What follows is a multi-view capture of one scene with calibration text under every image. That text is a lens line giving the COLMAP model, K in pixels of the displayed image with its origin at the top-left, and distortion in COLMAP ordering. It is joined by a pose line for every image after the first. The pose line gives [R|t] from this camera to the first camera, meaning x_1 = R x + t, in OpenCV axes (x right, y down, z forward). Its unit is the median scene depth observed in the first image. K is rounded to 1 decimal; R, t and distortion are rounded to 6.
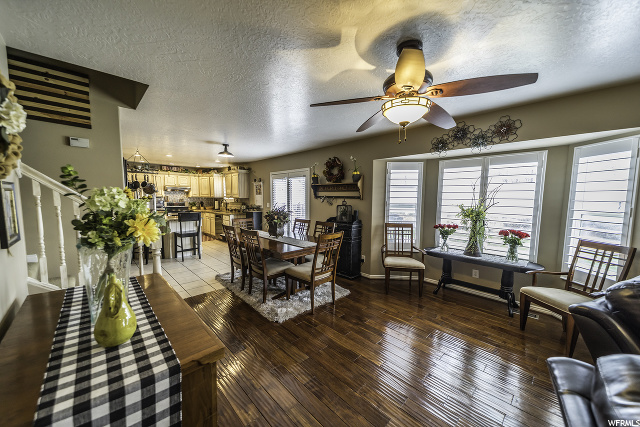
lens RADIAL K [[240.0, 0, 320.0], [0, 240.0, 213.5], [0, 0, 1]] dist [0.032763, -0.000170]
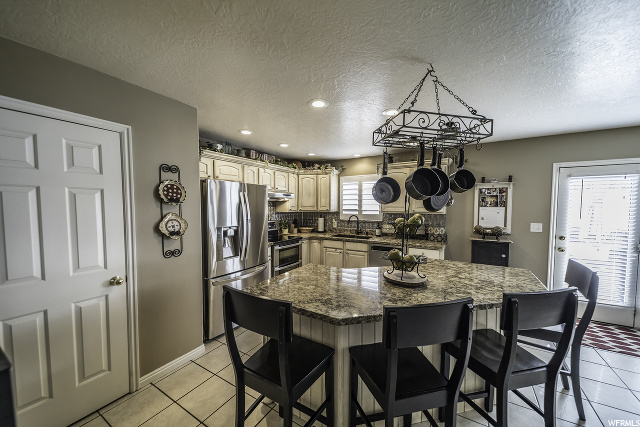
lens RADIAL K [[240.0, 0, 320.0], [0, 240.0, 213.5], [0, 0, 1]] dist [0.032763, -0.000170]
pose [[0.958545, -0.013839, 0.284605, -0.642974], [0.024037, 0.999187, -0.032372, -0.046530], [-0.283926, 0.037871, 0.958098, 0.491271]]
